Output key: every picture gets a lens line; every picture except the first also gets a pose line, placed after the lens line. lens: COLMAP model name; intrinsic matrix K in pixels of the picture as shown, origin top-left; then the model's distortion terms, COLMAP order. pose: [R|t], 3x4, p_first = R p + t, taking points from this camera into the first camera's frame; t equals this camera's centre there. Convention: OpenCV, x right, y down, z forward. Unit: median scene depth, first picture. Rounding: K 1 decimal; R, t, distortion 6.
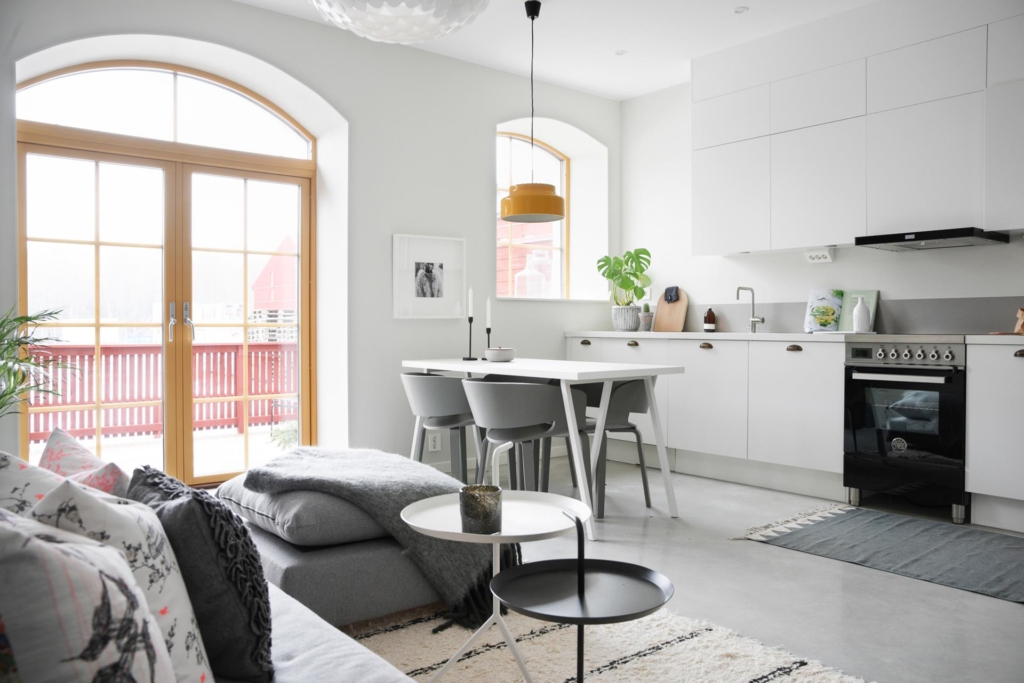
lens RADIAL K [[777.0, 0, 510.9], [0, 777.0, 345.1], [0, 0, 1]] dist [-0.047092, 0.032965]
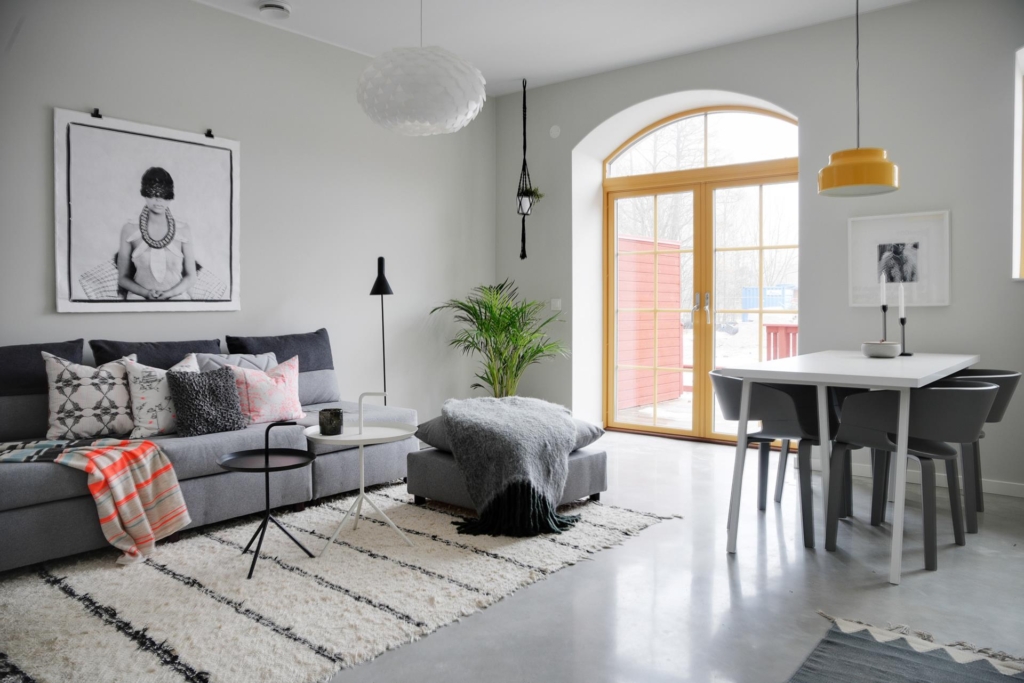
lens RADIAL K [[777.0, 0, 537.3], [0, 777.0, 315.4], [0, 0, 1]] dist [-0.047092, 0.032965]
pose [[0.197802, 0.010559, -0.980185, 0.711325], [-0.029660, 0.999549, 0.004782, -0.016766], [0.979793, 0.028127, 0.198026, 0.448421]]
